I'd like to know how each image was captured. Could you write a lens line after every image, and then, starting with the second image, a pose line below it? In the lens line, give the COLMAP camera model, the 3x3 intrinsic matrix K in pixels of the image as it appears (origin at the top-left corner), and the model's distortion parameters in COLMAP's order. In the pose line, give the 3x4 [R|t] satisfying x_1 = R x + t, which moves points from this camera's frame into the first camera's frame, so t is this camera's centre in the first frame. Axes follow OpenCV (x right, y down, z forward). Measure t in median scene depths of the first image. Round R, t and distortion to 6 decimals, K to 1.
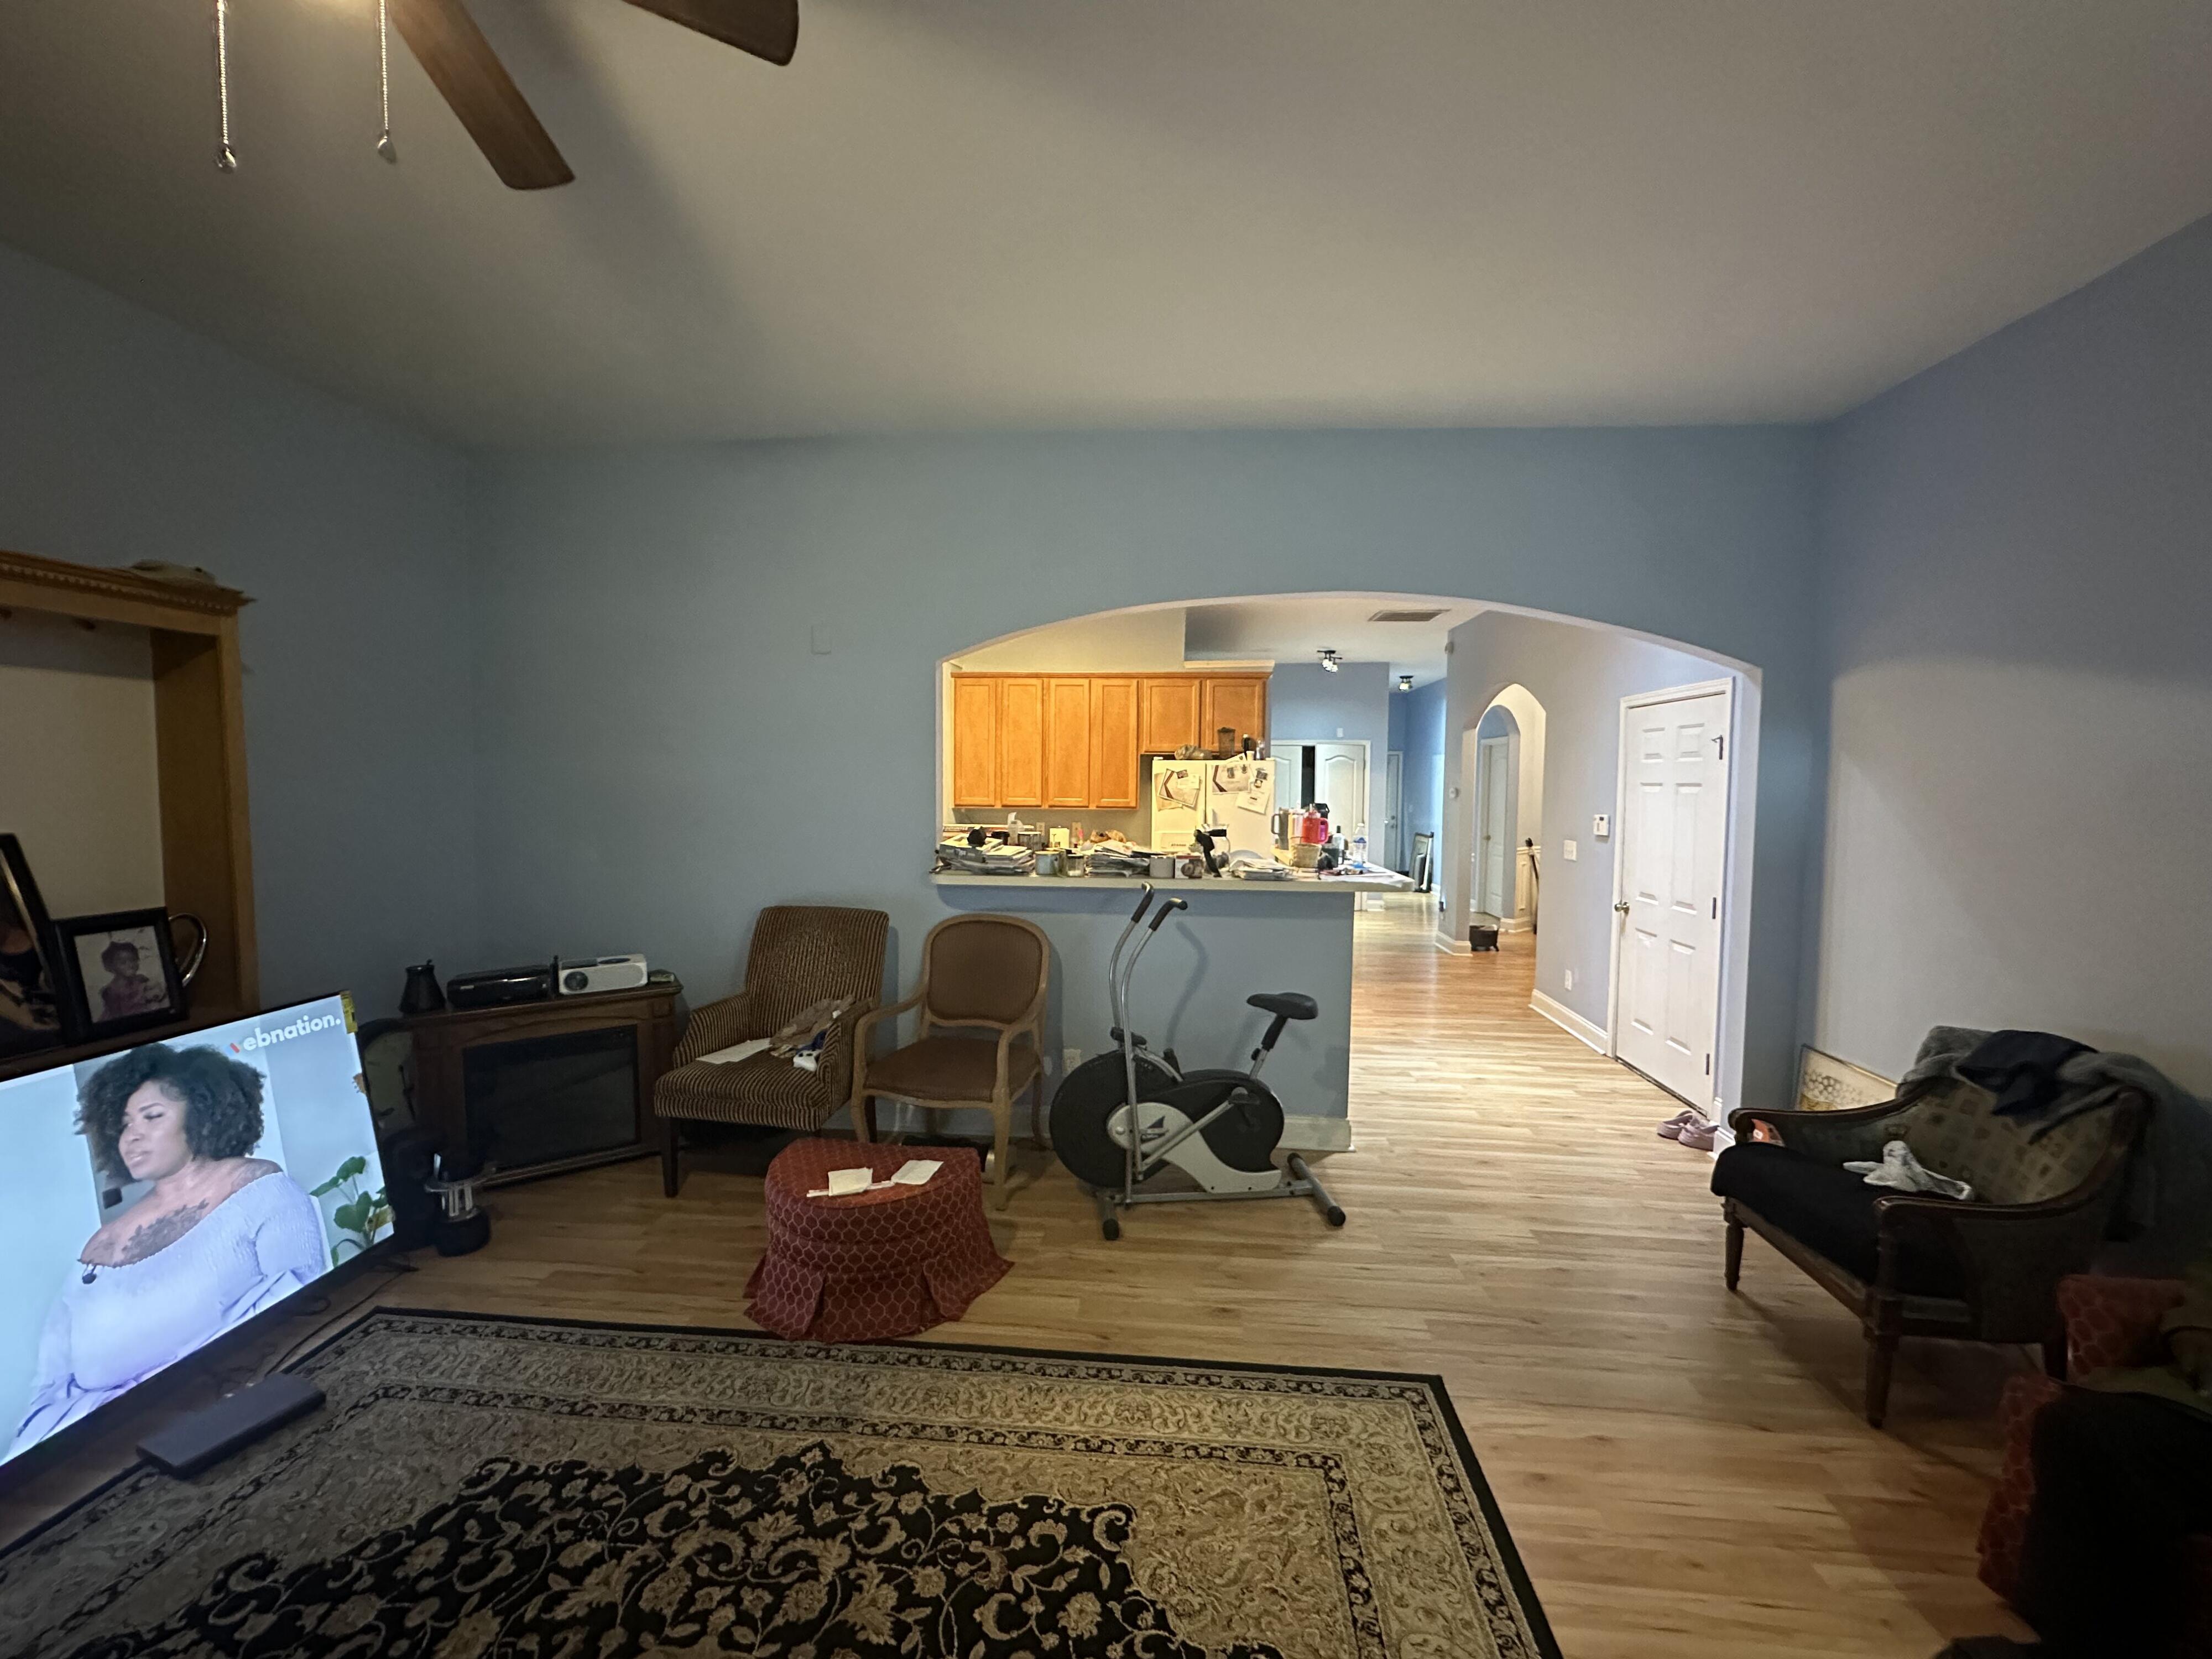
lens RADIAL K [[886.4, 0, 1106.0], [0, 886.4, 833.5], [0, 0, 1]] dist [-0.005320, 0.000820]
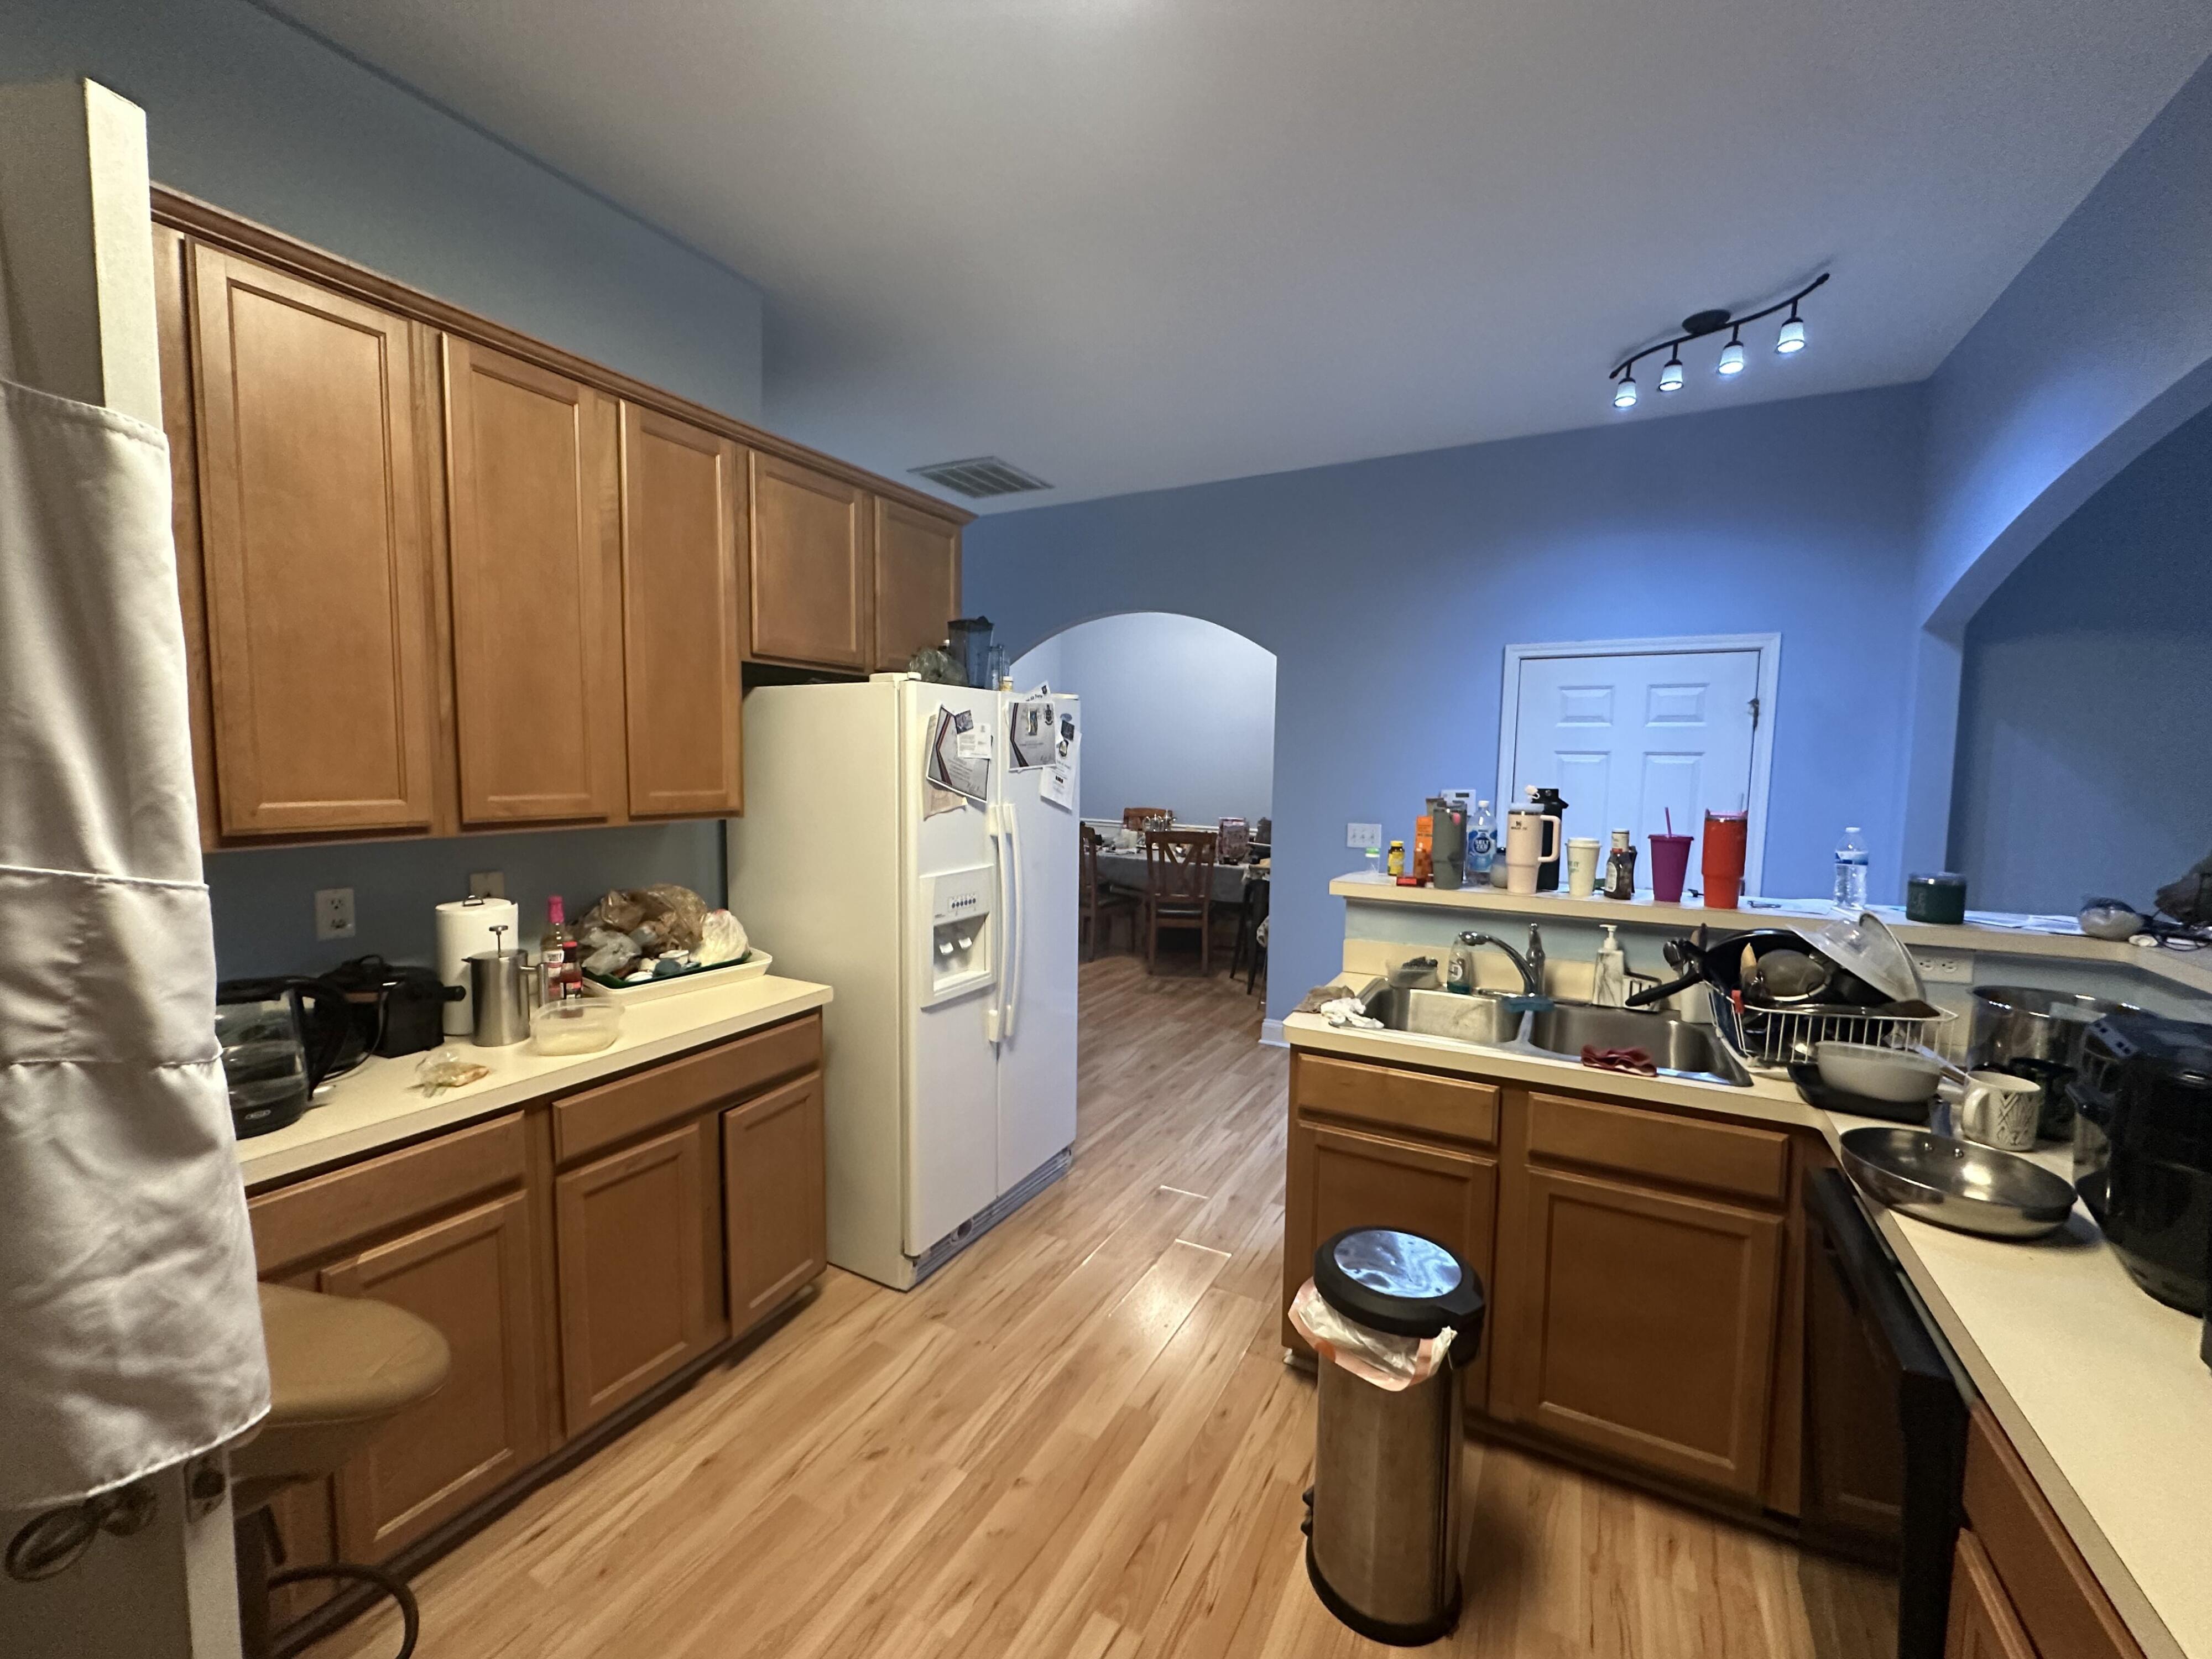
lens RADIAL K [[886.4, 0, 1106.8], [0, 886.4, 820.8], [0, 0, 1]] dist [-0.005320, 0.000820]
pose [[0.404155, -0.070070, 0.912003, -0.515664], [0.043998, 0.997397, 0.057133, -0.088443], [-0.913632, 0.017036, 0.406186, 1.618797]]
